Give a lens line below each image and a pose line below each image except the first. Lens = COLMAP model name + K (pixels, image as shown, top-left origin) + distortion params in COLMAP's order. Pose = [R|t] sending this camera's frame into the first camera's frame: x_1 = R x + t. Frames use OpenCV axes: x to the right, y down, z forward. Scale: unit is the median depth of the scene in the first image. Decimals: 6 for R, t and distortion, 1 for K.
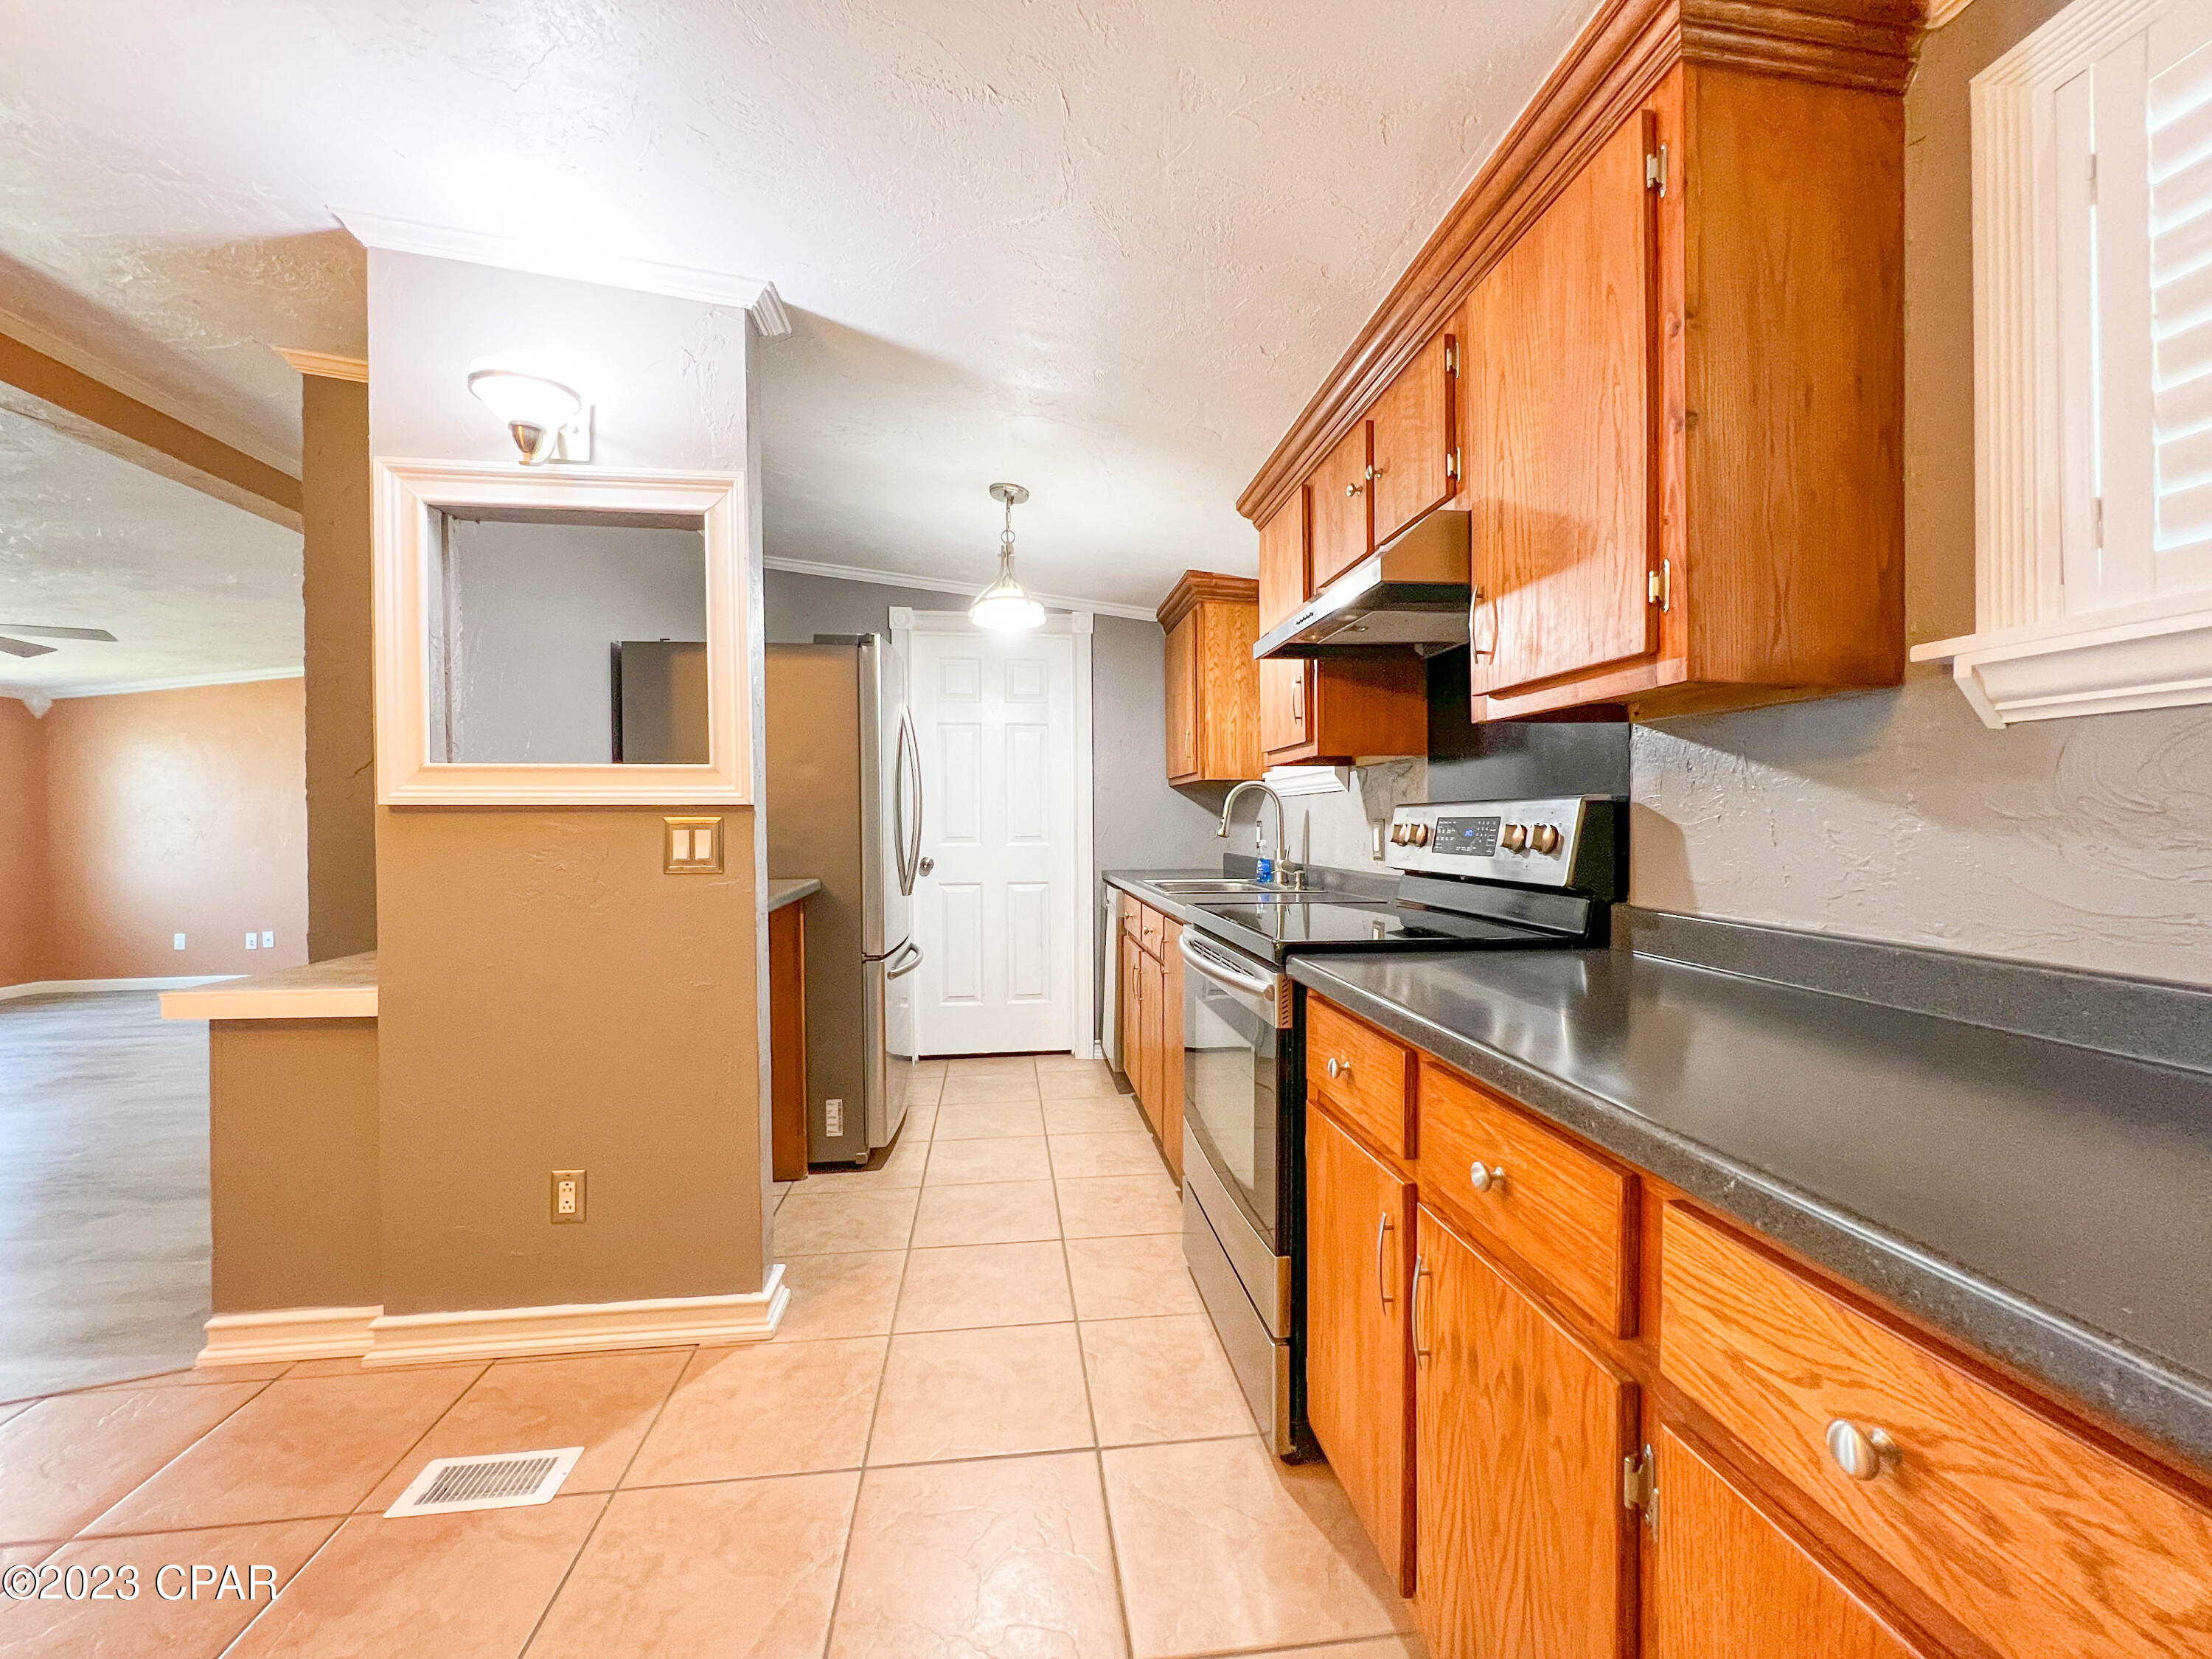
lens RADIAL K [[888.5, 0, 1102.1], [0, 888.5, 825.3], [0, 0, 1]] dist [-0.004248, 0.001184]
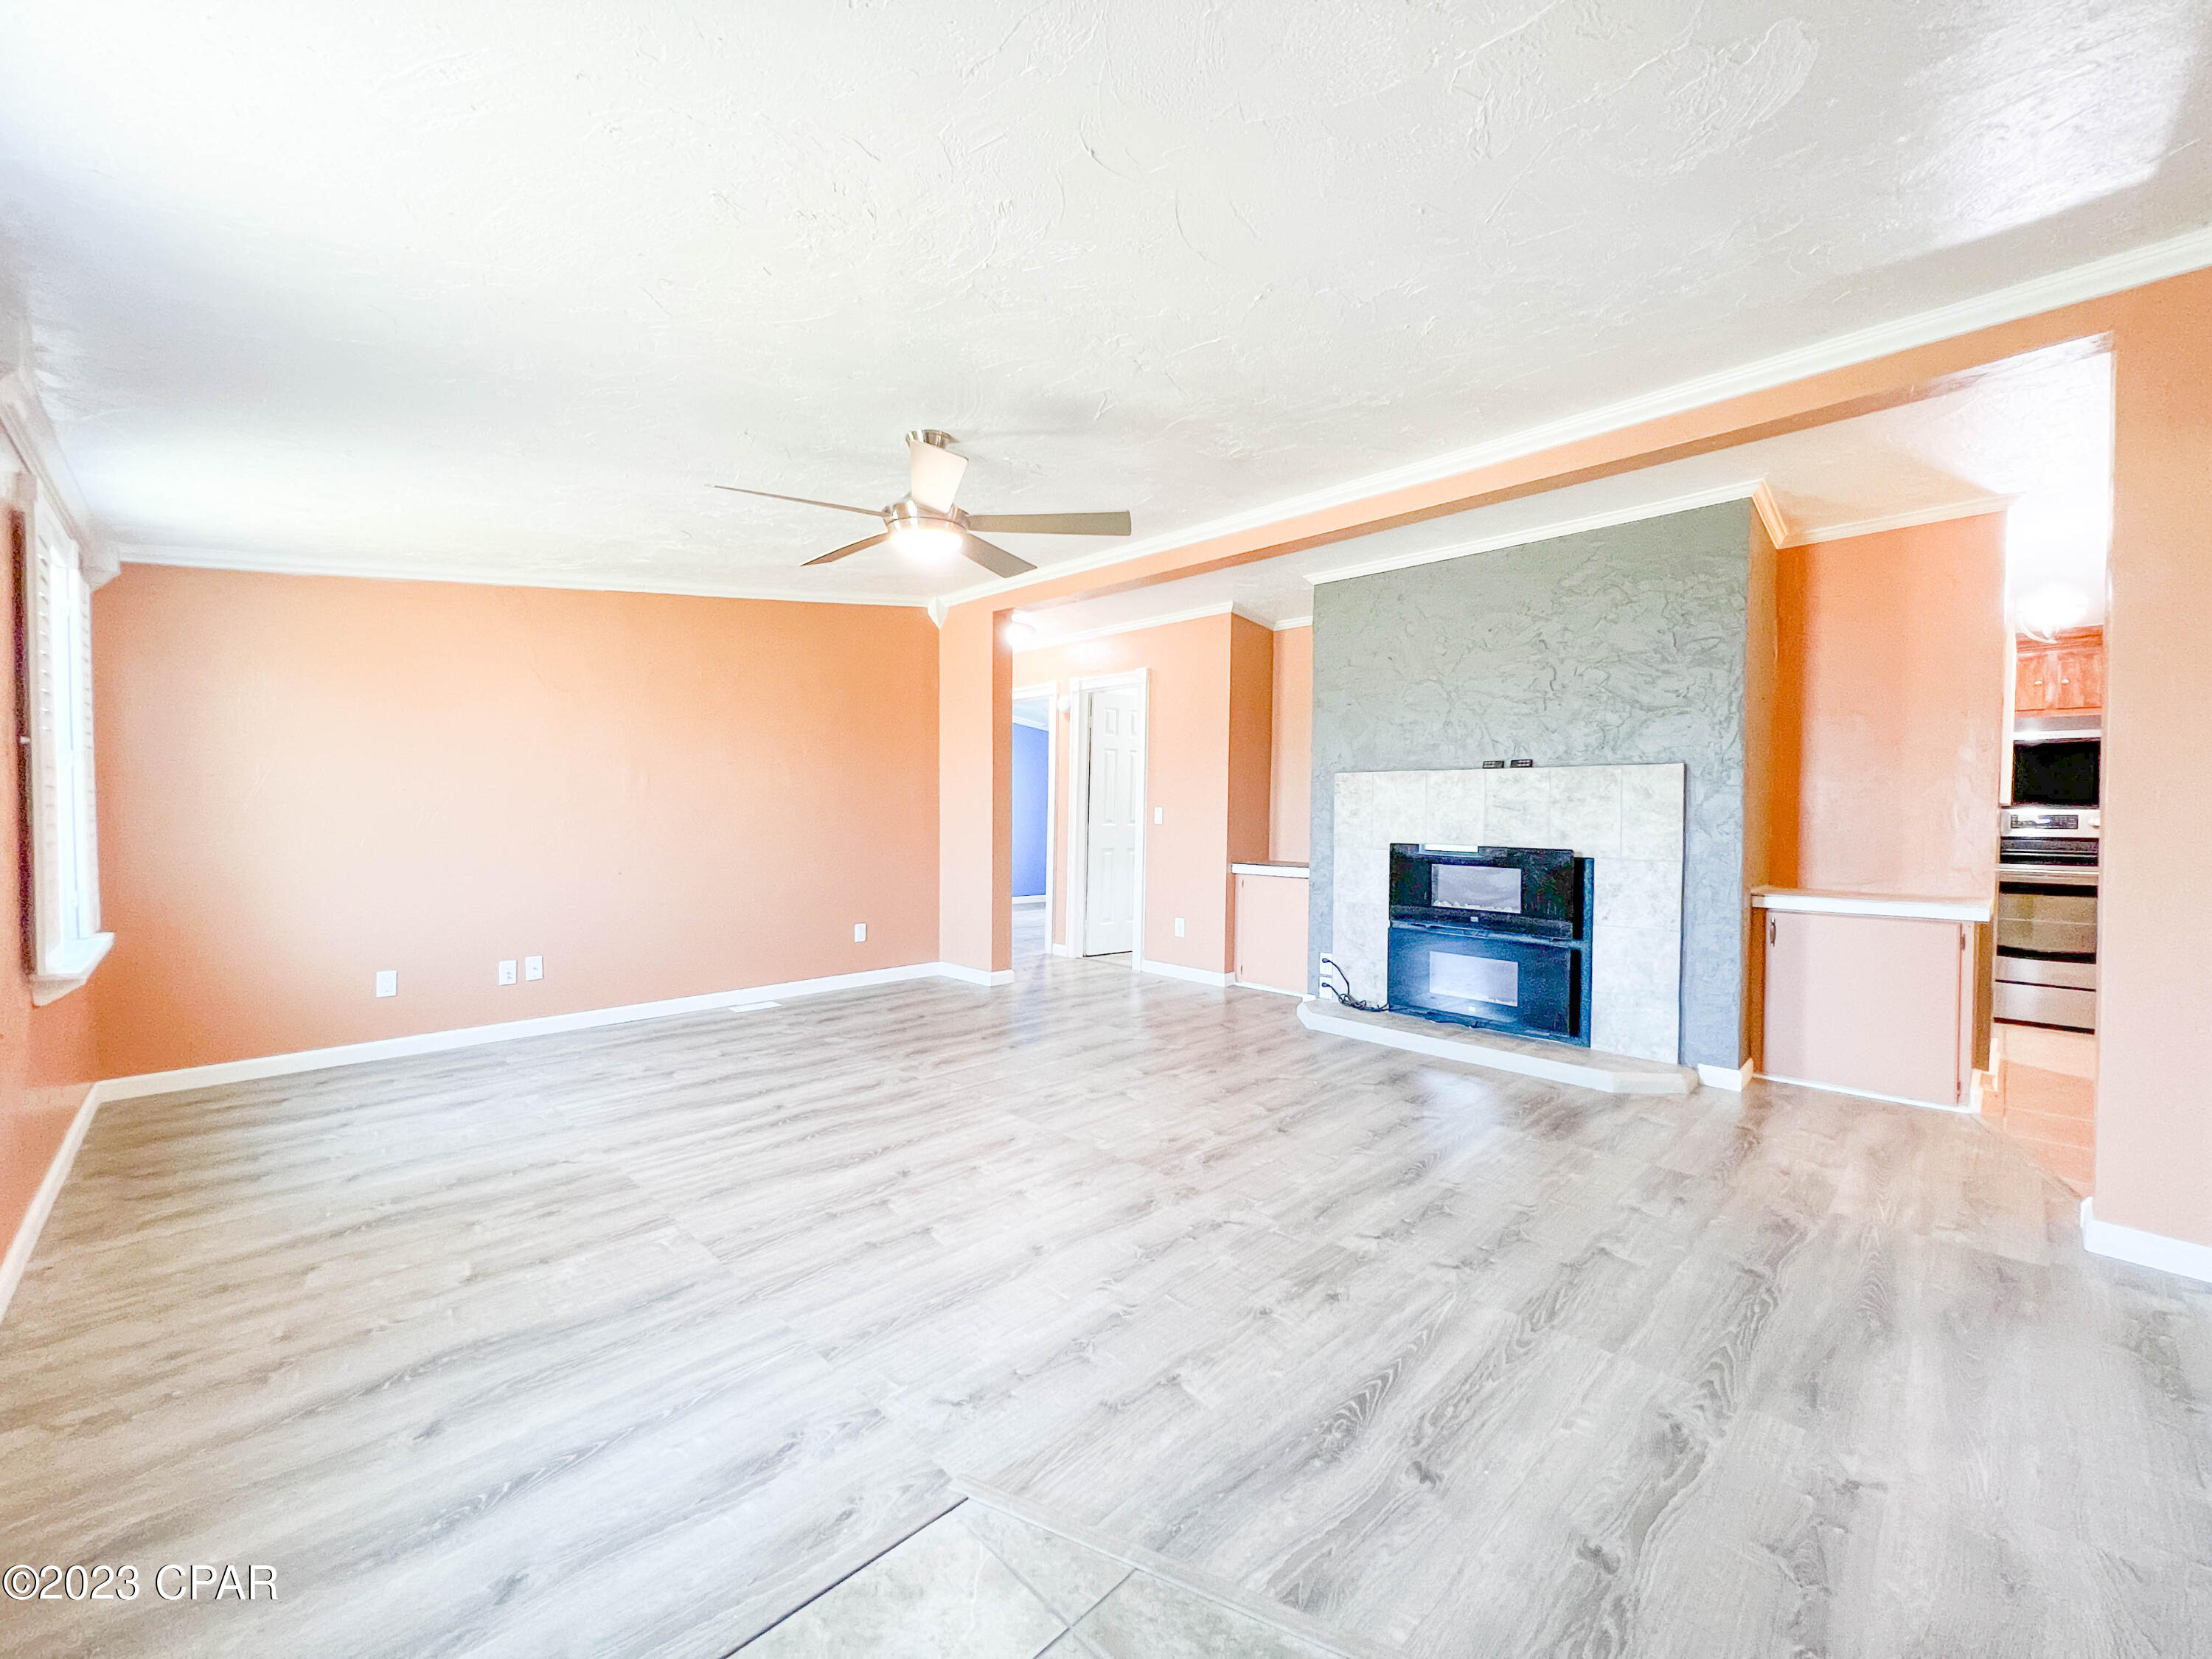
lens RADIAL K [[887.2, 0, 1107.3], [0, 887.2, 823.4], [0, 0, 1]] dist [-0.002020, 0.000926]
pose [[0.789649, 0.003755, 0.613547, -3.409398], [-0.010538, 0.999917, 0.007442, 0.026887], [-0.613468, -0.012342, 0.789623, 0.652928]]
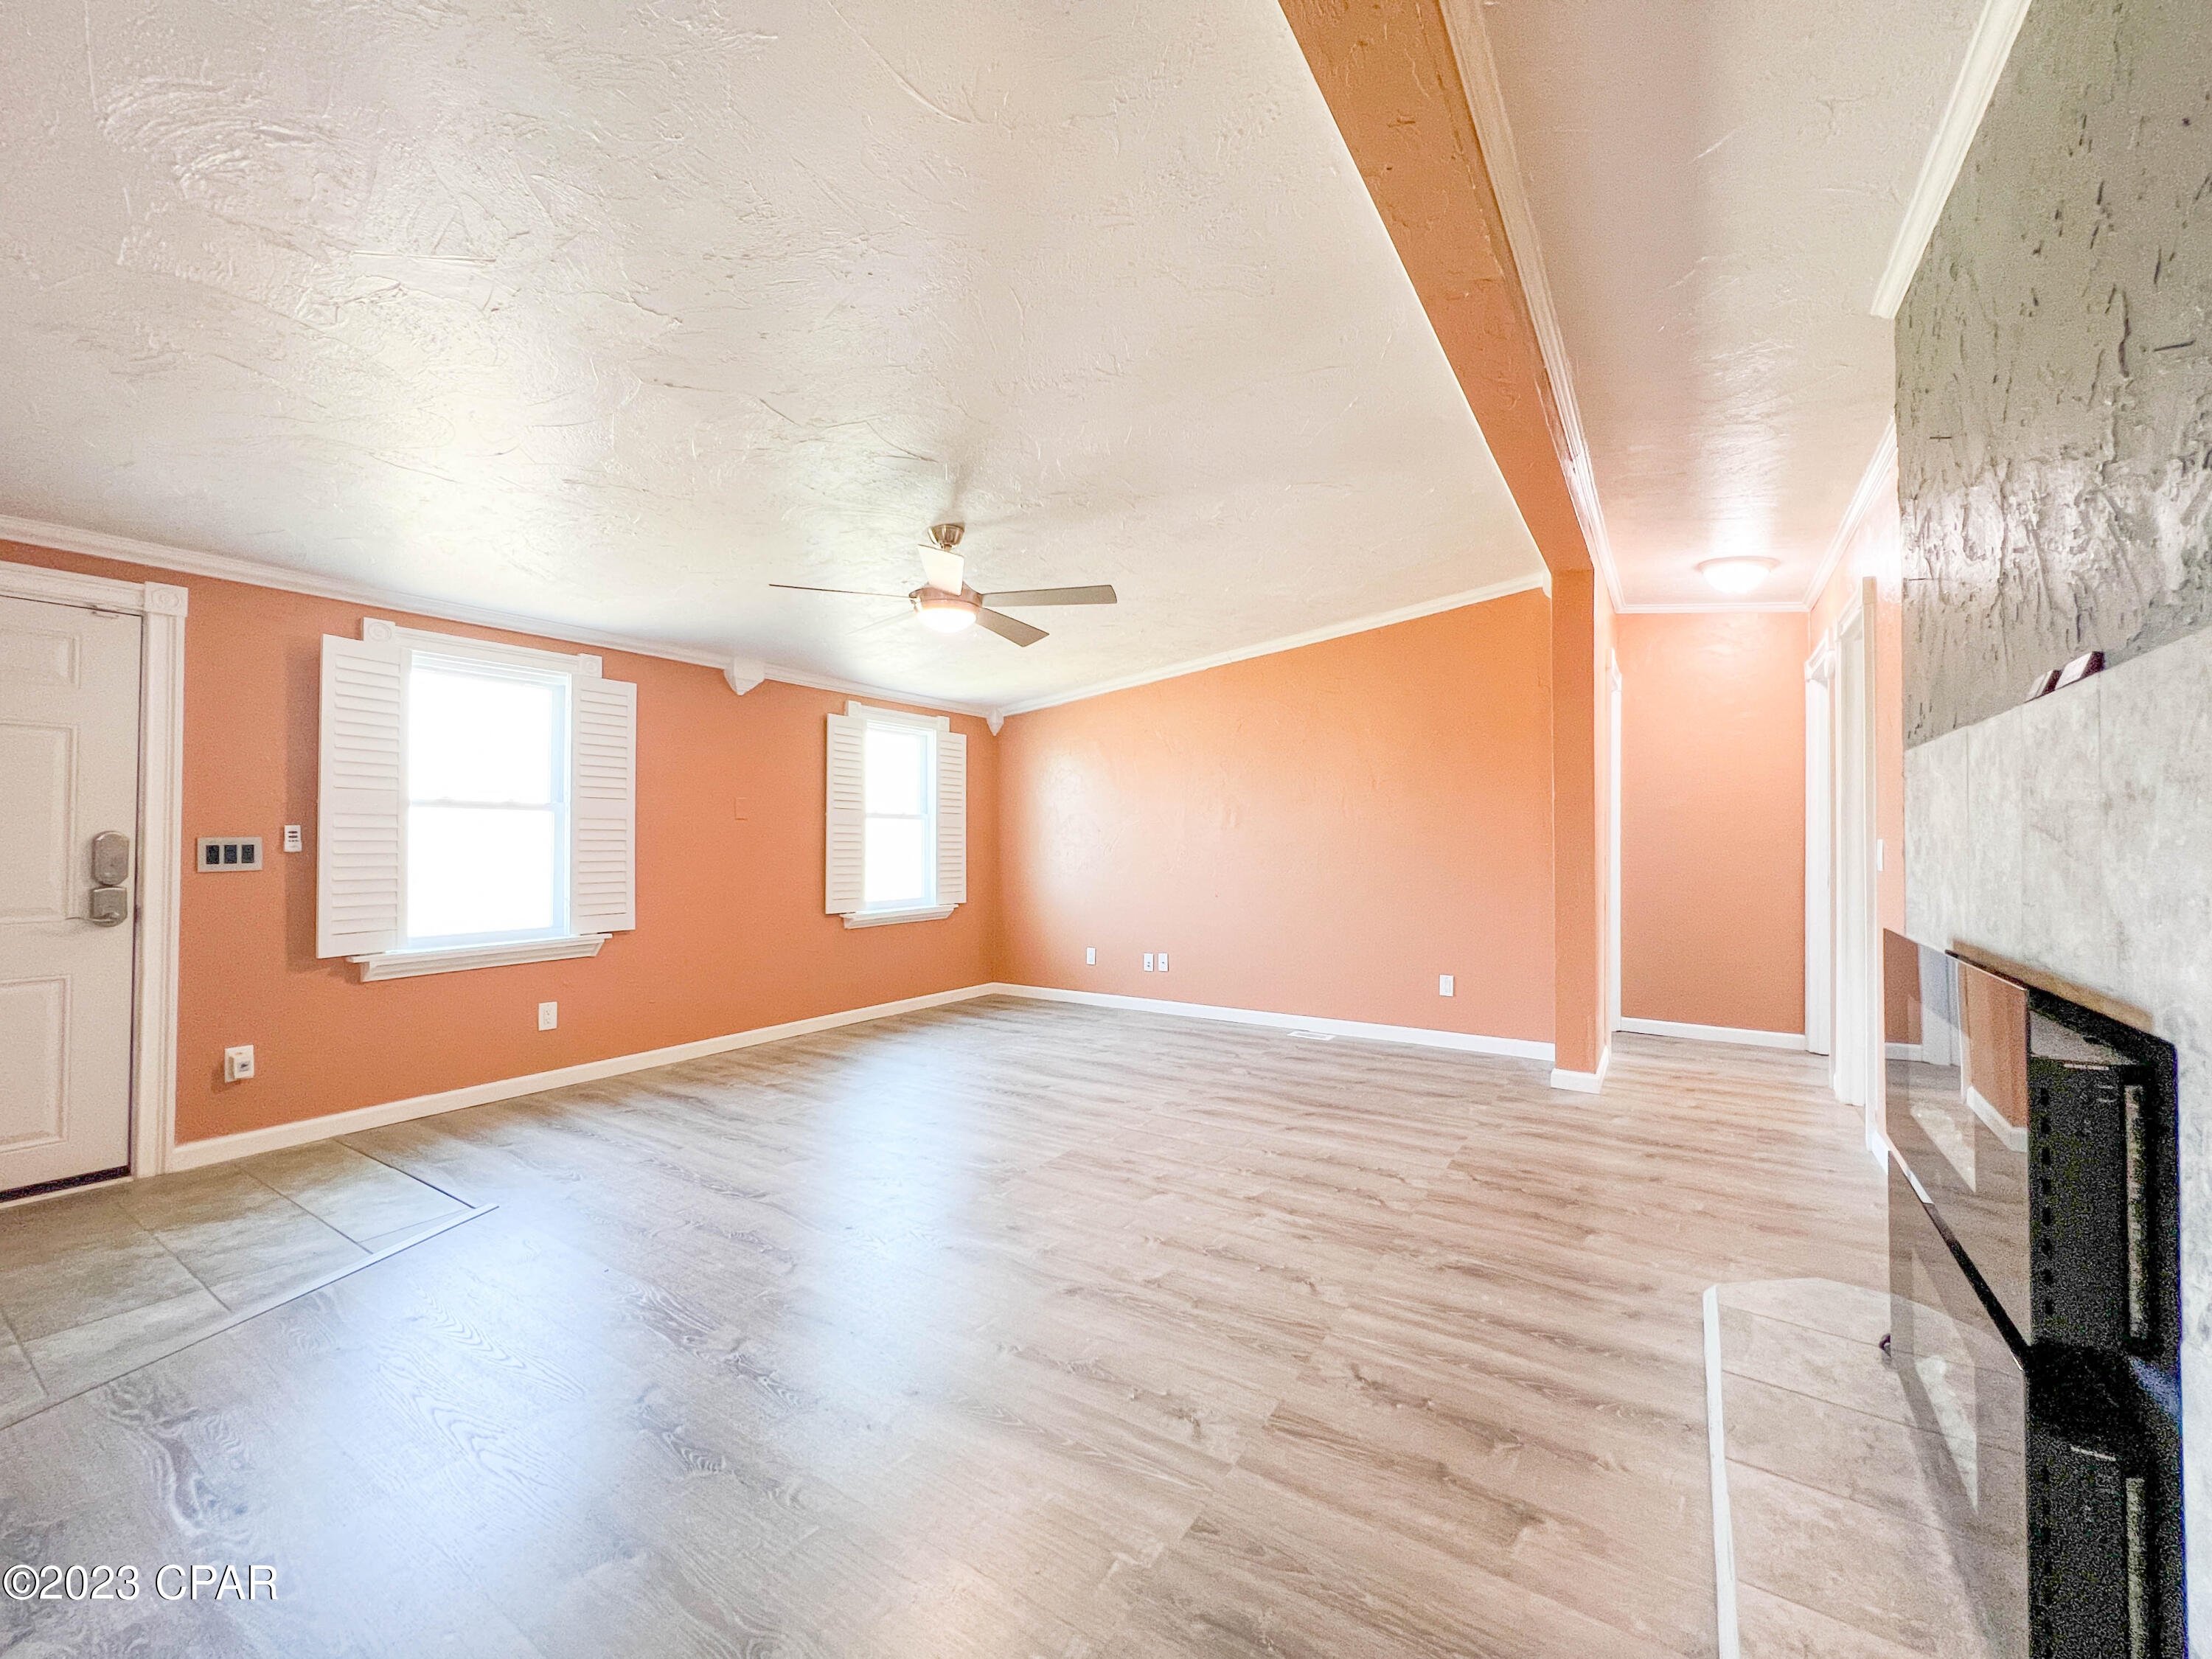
lens RADIAL K [[888.5, 0, 1102.6], [0, 888.5, 827.5], [0, 0, 1]] dist [-0.004248, 0.001184]
pose [[0.768347, 0.001037, -0.640032, -1.361100], [-0.011581, 0.999858, -0.012282, 0.005619], [0.639928, 0.016849, 0.768250, 0.859585]]
